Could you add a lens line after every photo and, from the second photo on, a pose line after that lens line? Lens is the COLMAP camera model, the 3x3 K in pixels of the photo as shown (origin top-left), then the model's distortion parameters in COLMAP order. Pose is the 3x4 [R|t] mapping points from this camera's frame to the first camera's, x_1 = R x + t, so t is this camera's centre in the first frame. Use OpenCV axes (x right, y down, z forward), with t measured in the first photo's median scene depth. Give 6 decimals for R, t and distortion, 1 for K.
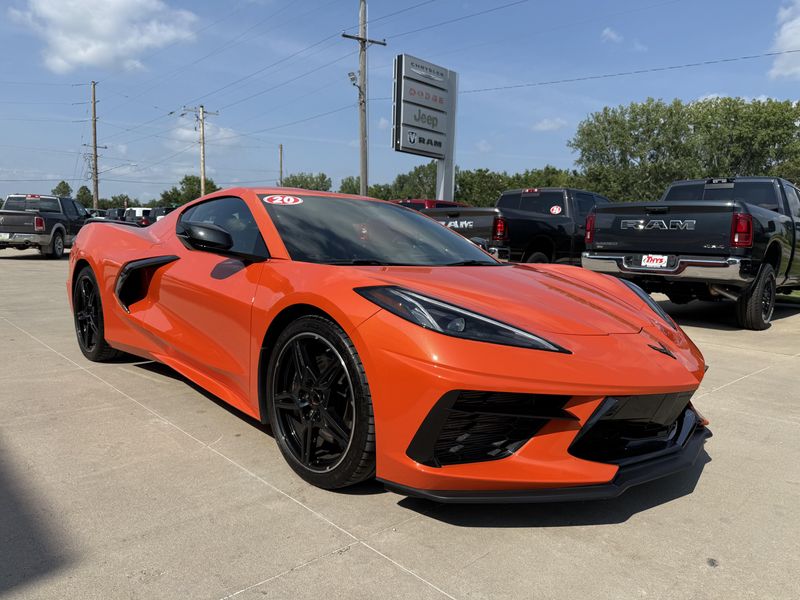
lens RADIAL K [[584.5, 0, 400.0], [0, 584.5, 300.0], [0, 0, 1]] dist [0.001858, -0.000552]
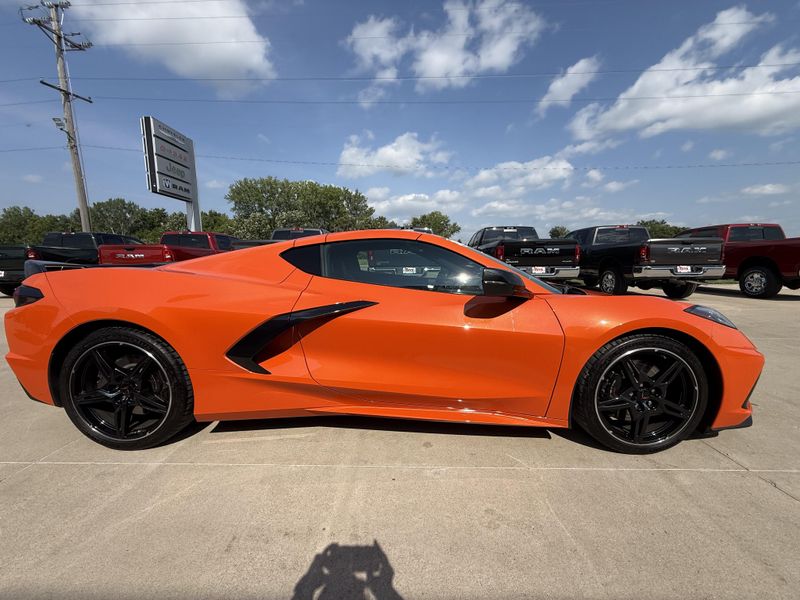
lens RADIAL K [[328.5, 0, 399.7], [0, 328.5, 288.2], [0, 0, 1]] dist [-0.000911, -0.000054]
pose [[0.697064, -0.095471, 0.710624, -0.111997], [0.097233, 0.994527, 0.038235, -0.016656], [-0.710385, 0.042444, 0.702532, 0.089454]]
